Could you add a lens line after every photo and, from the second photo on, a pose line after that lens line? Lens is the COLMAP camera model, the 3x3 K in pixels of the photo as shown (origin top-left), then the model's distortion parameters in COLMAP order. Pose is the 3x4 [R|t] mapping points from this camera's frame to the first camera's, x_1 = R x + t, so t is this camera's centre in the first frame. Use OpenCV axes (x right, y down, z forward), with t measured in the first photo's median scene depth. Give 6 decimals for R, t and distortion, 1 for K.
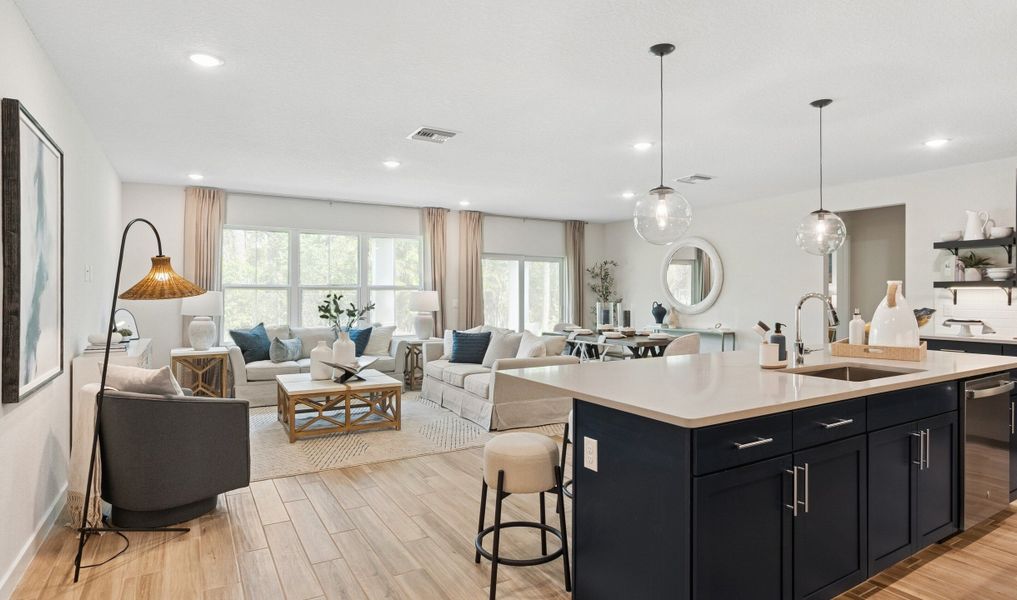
lens RADIAL K [[539.6, 0, 507.0], [0, 539.6, 294.3], [0, 0, 1]] dist [-0.017651, -0.000729]
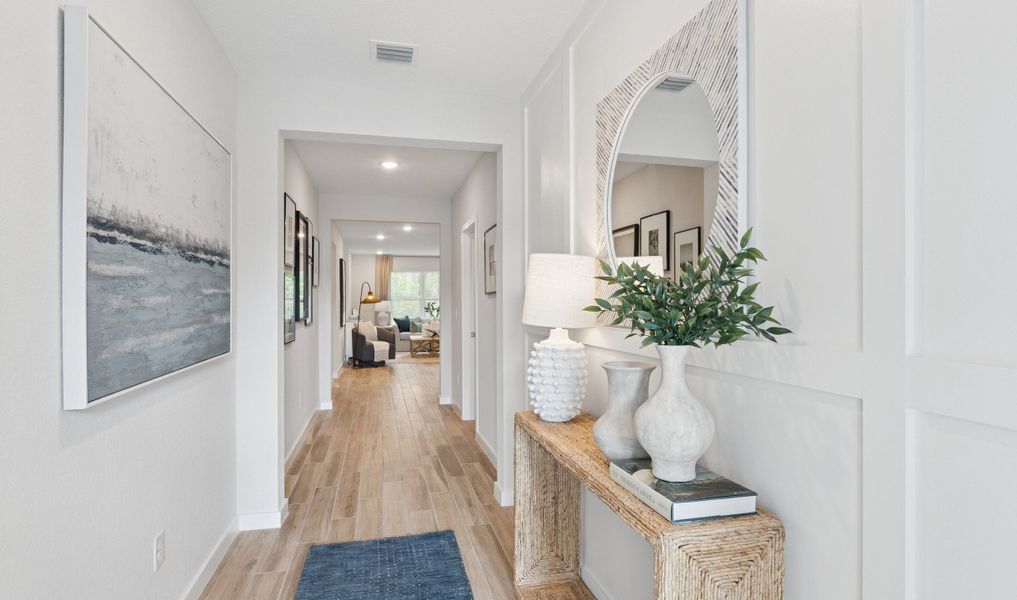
lens RADIAL K [[539.6, 0, 507.0], [0, 539.6, 294.3], [0, 0, 1]] dist [-0.017651, -0.000729]
pose [[0.955447, -0.008126, -0.295051, 0.744687], [0.004892, 0.999920, -0.011699, -0.005041], [0.295123, 0.009734, 0.955410, -1.255107]]
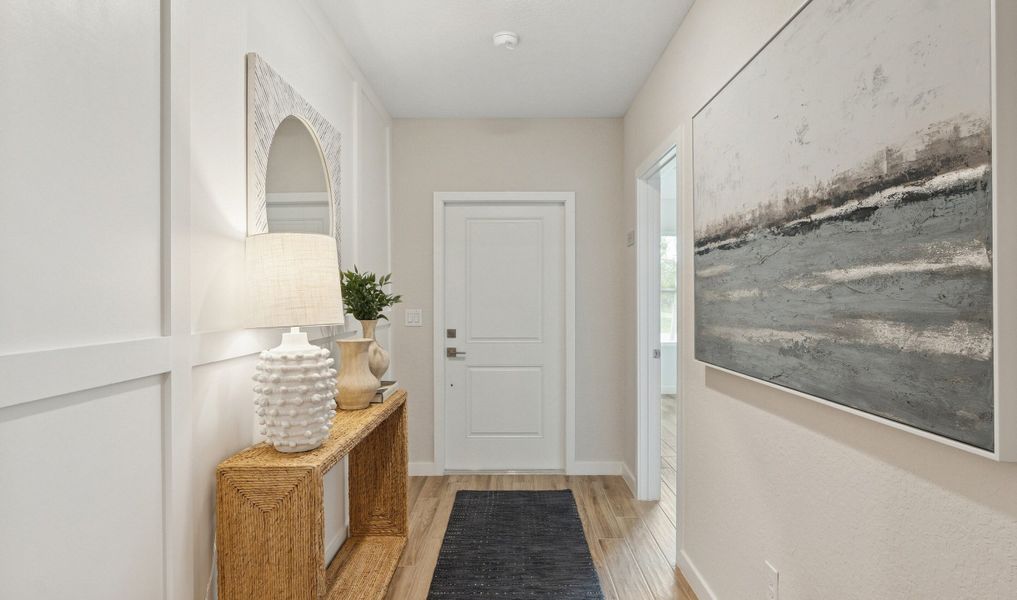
lens RADIAL K [[539.6, 0, 507.0], [0, 539.6, 294.3], [0, 0, 1]] dist [-0.017651, -0.000729]
pose [[-0.855270, 0.007578, 0.518127, 0.305176], [0.004700, 0.999965, -0.006869, -0.004379], [-0.518161, -0.003440, -0.855276, -0.501918]]
